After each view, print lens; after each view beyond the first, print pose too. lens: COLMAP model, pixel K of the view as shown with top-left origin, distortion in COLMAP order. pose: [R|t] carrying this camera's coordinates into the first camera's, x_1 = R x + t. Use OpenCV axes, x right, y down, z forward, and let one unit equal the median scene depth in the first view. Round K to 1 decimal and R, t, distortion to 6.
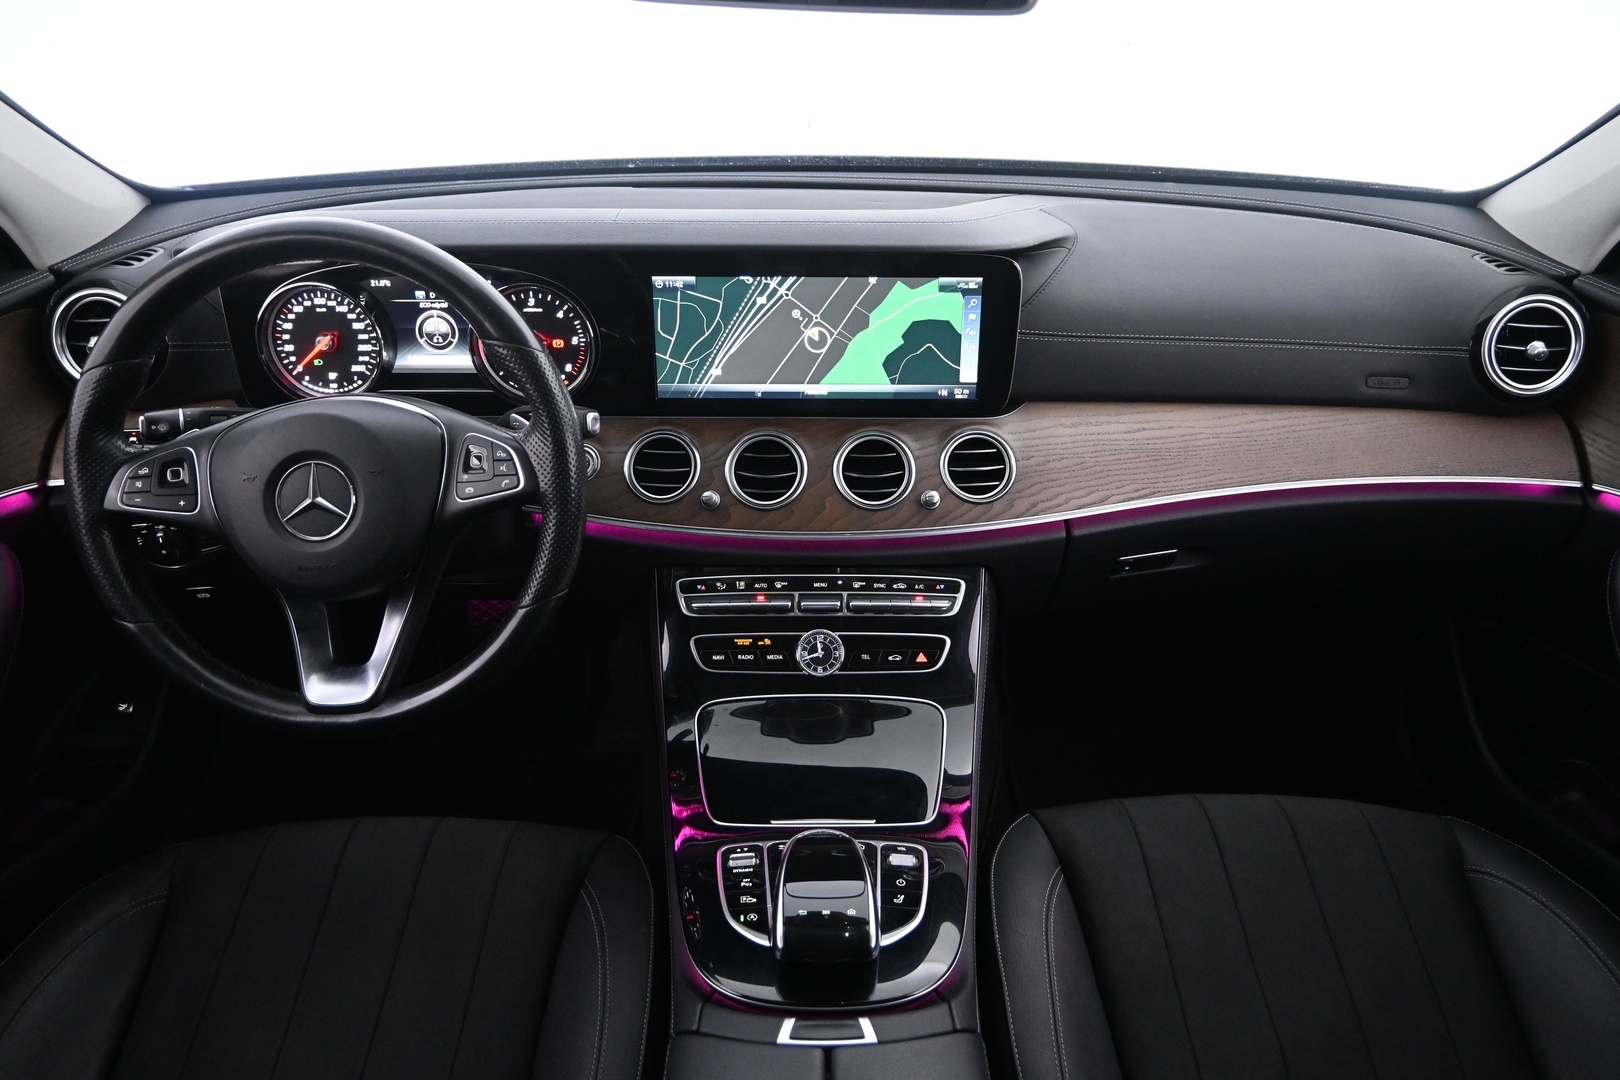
lens RADIAL K [[1095.6, 0, 816.9], [0, 1095.6, 539.3], [0, 0, 1]] dist [-0.002551, 0.003105]
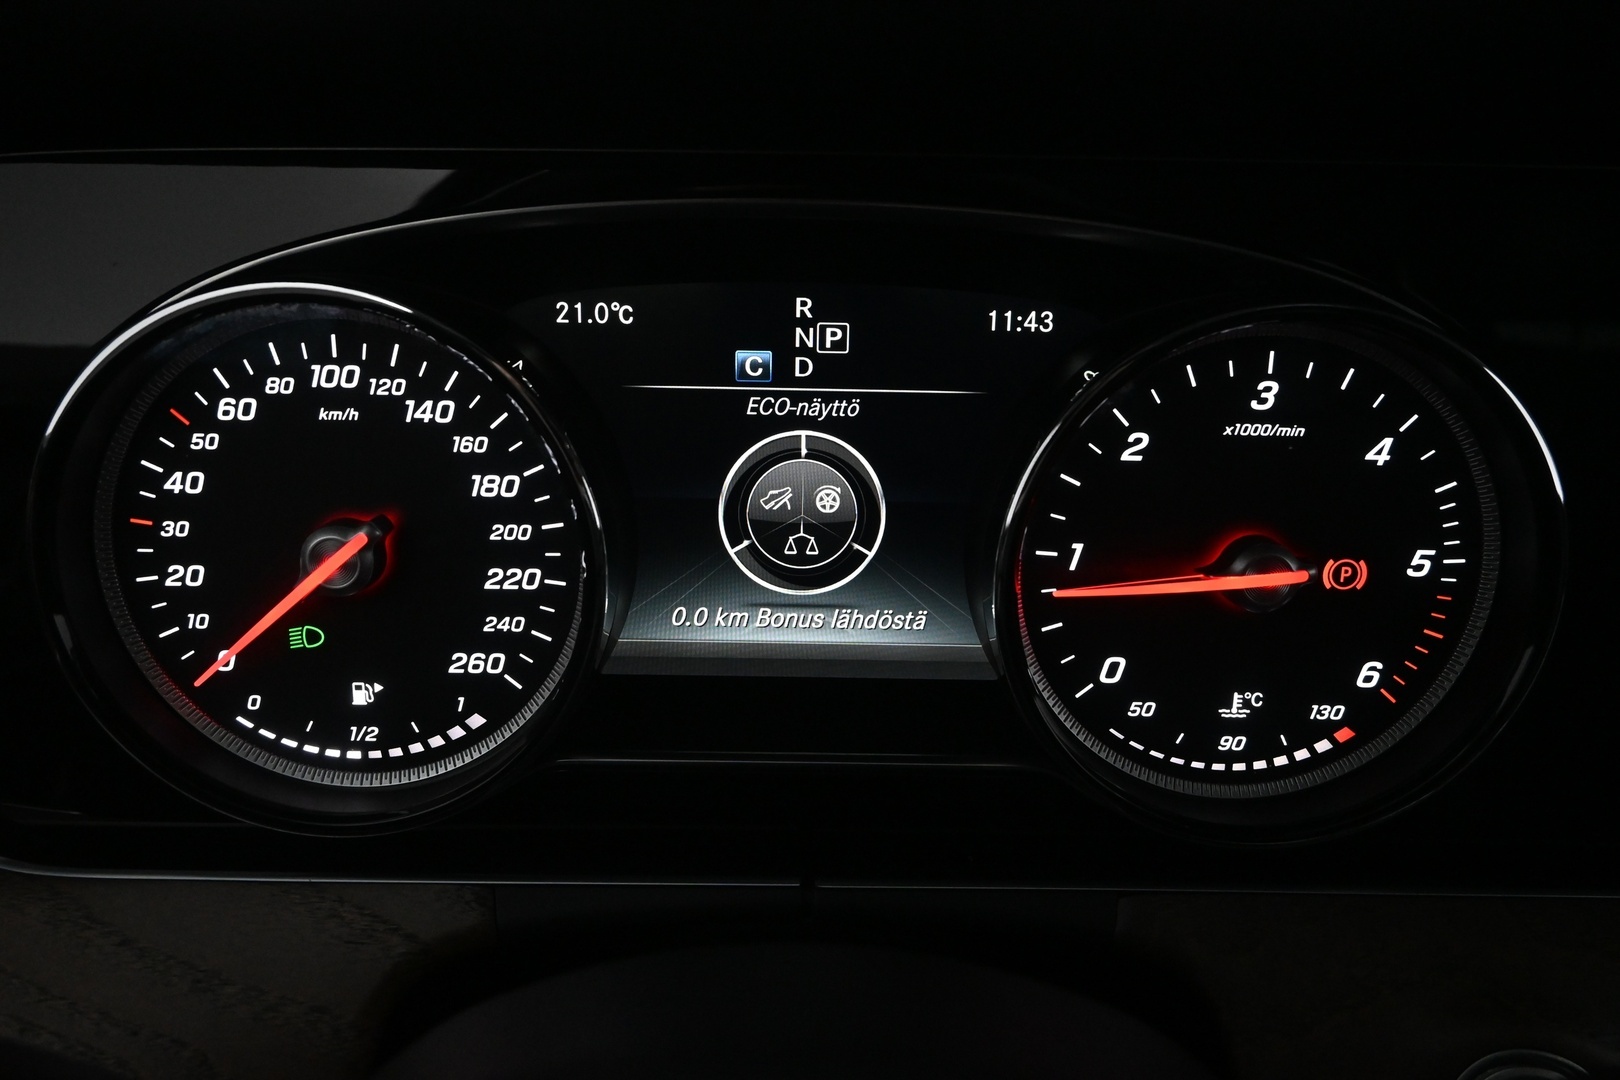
lens RADIAL K [[1095.6, 0, 809.2], [0, 1095.6, 531.1], [0, 0, 1]] dist [-0.002551, 0.003105]
pose [[0.999866, 0.016210, -0.002431, -0.354872], [-0.016391, 0.989518, -0.143473, -0.155020], [0.000079, 0.143494, 0.989651, 0.780322]]
